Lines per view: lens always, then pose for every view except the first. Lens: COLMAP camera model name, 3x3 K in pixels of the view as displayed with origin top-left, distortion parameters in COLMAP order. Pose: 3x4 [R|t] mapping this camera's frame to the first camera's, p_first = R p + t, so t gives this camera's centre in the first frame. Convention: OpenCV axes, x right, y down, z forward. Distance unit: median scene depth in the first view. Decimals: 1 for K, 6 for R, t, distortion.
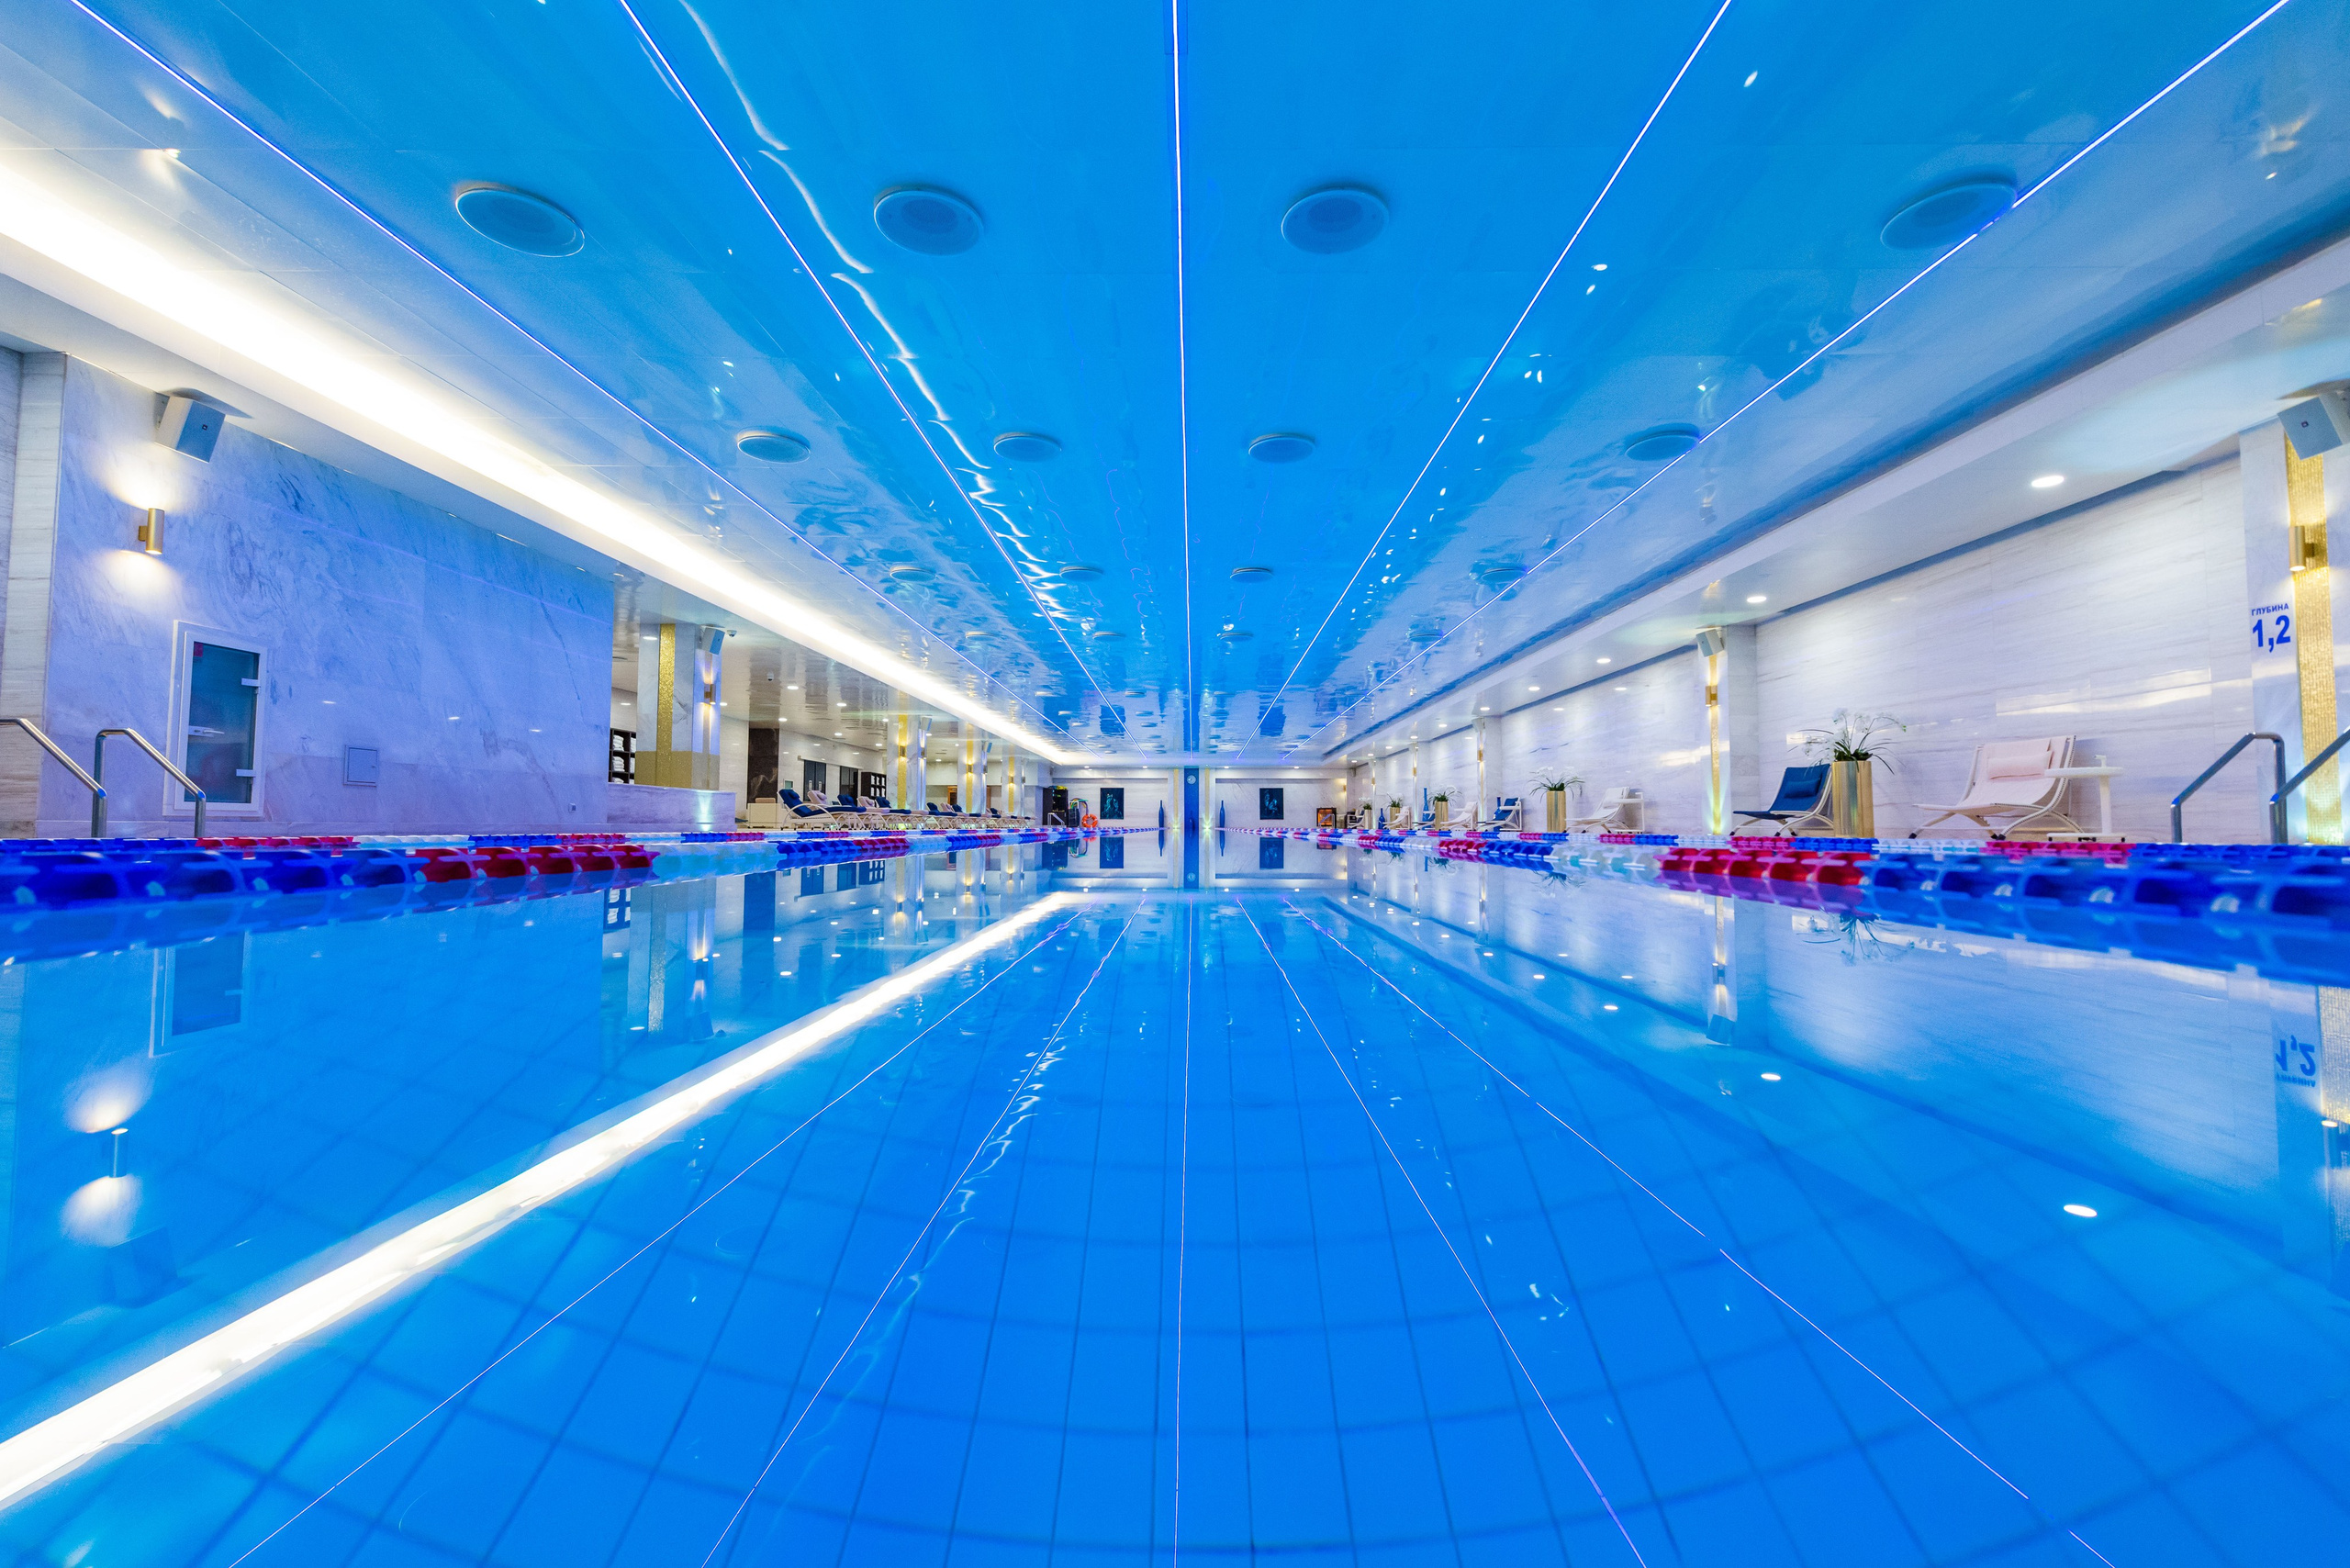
lens RADIAL K [[978.7, 0, 1264.0], [0, 978.7, 783.4], [0, 0, 1]] dist [-0.001460, -0.001385]
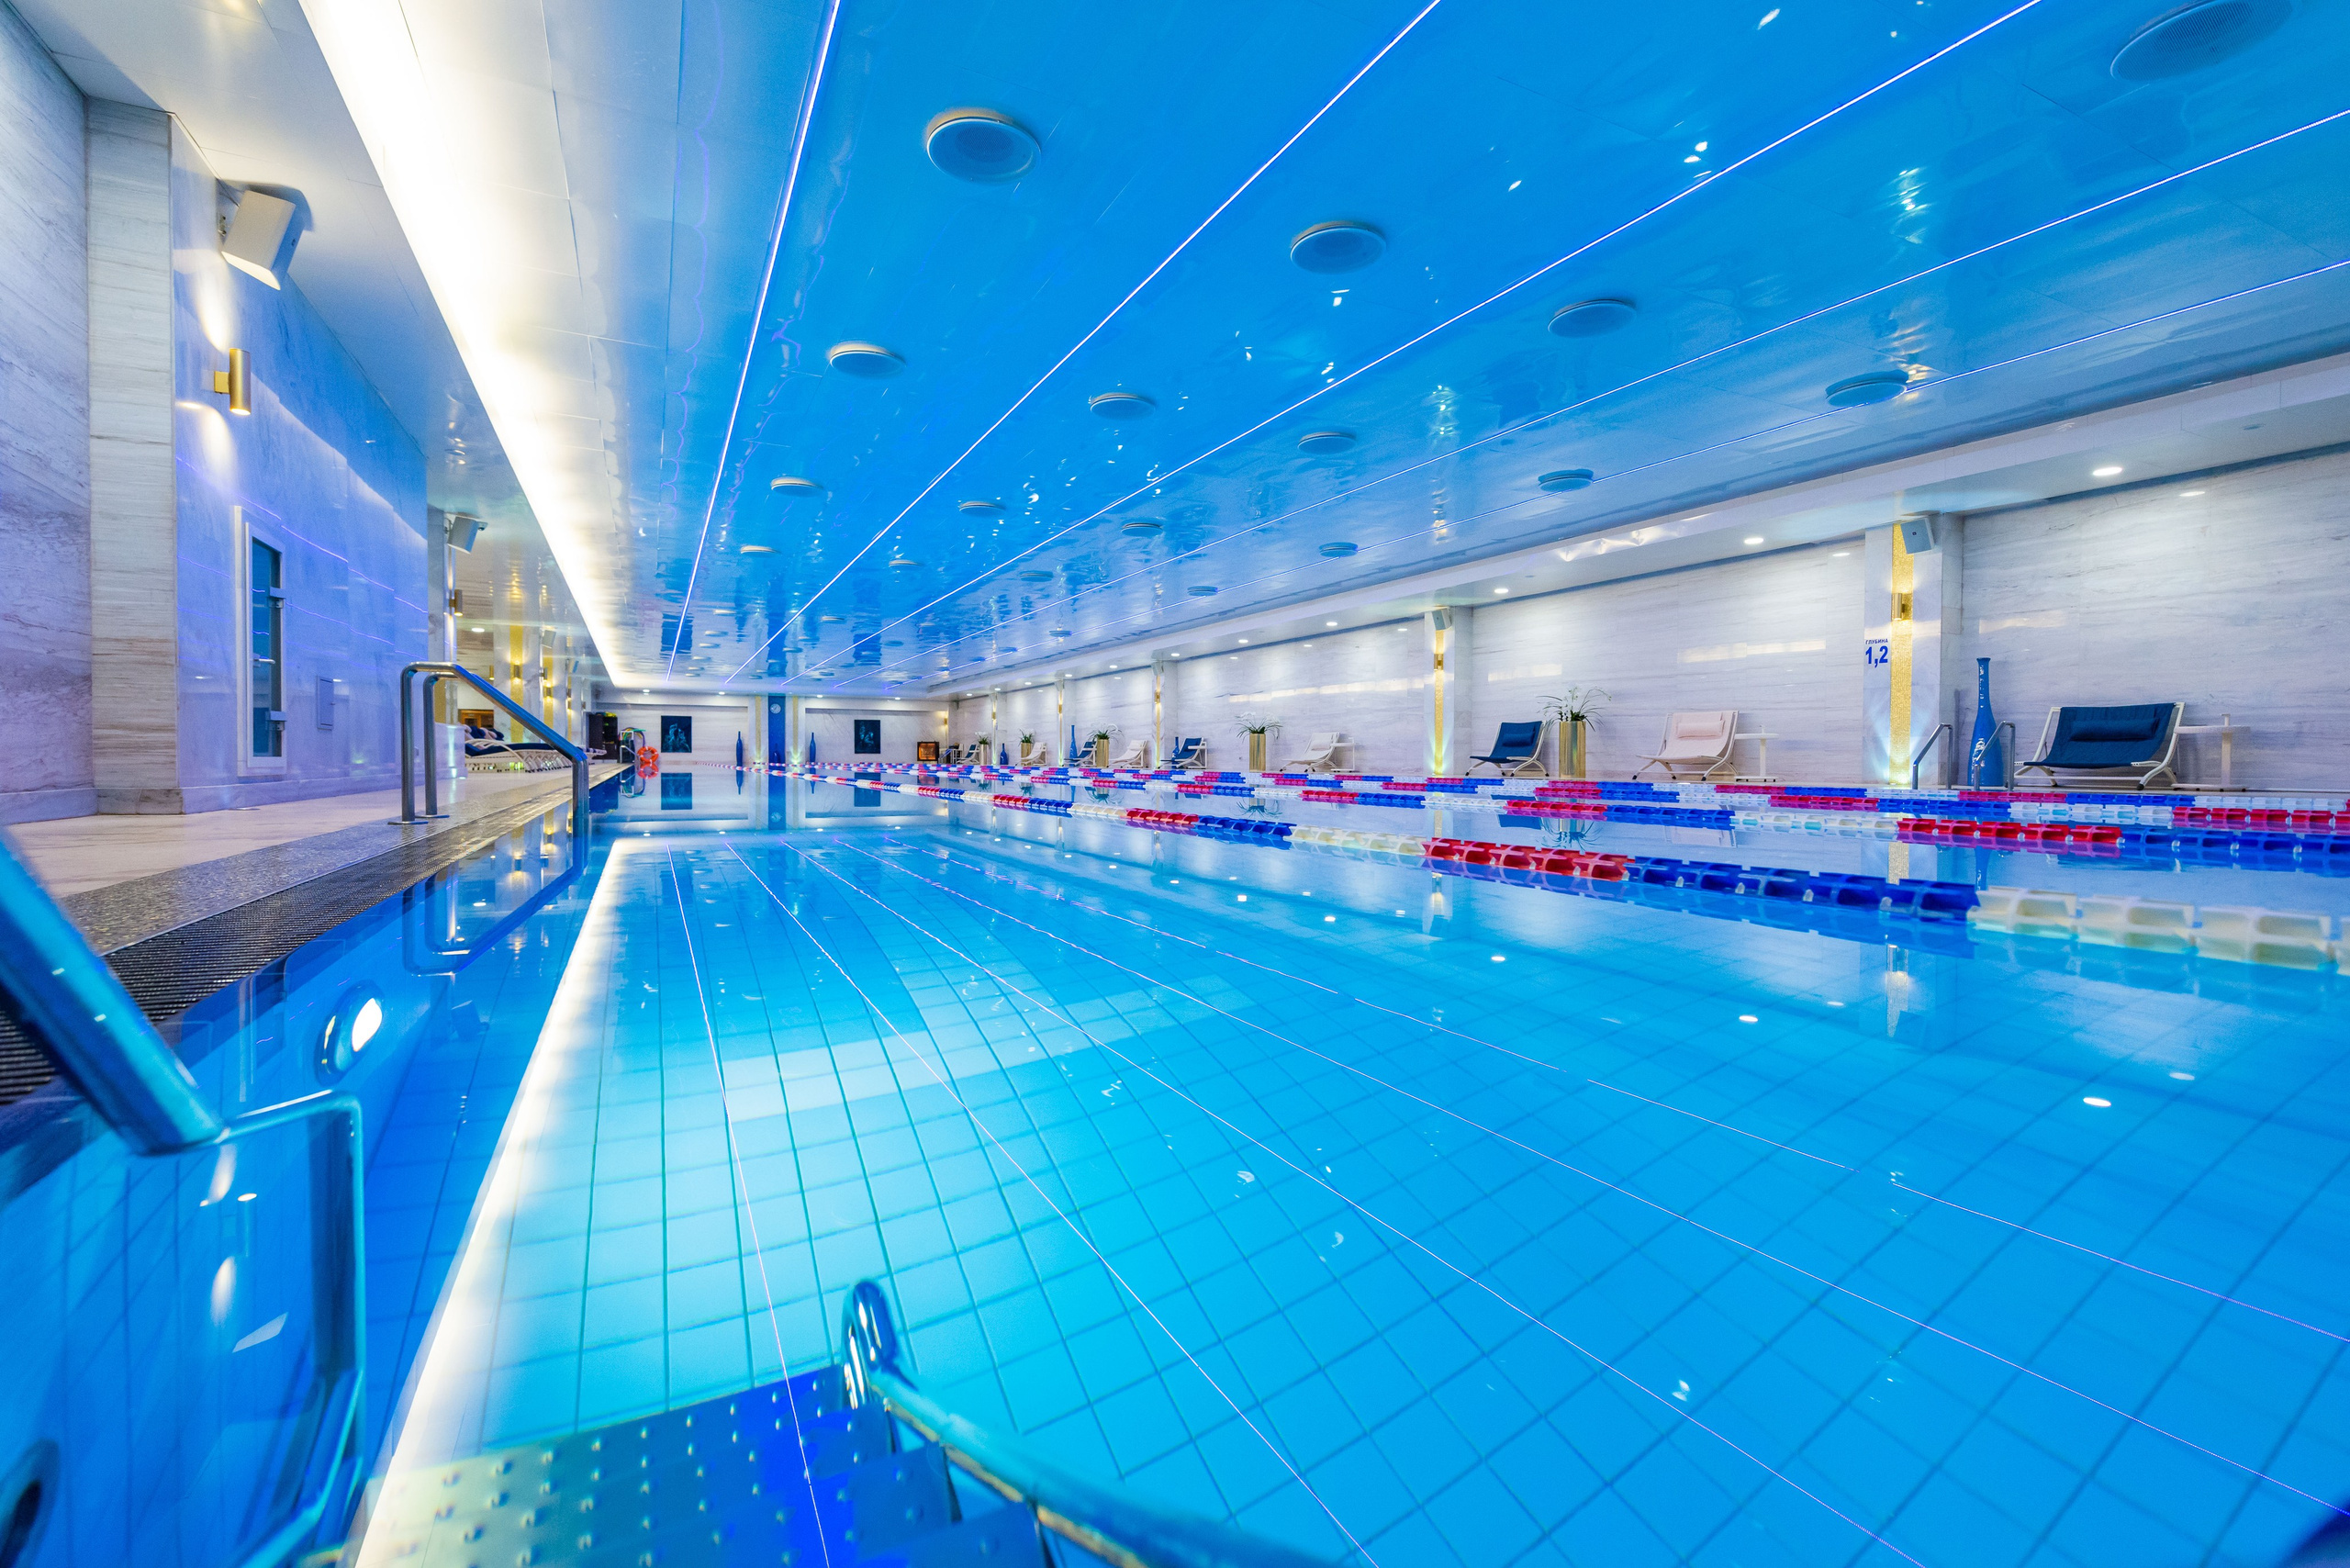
lens RADIAL K [[978.7, 0, 1232.3], [0, 978.7, 769.9], [0, 0, 1]] dist [-0.001460, -0.001385]
pose [[0.892606, -0.002988, 0.450828, -0.108186], [-0.022459, 0.998442, 0.051084, -0.003554], [-0.450279, -0.055724, 0.891148, 0.002018]]
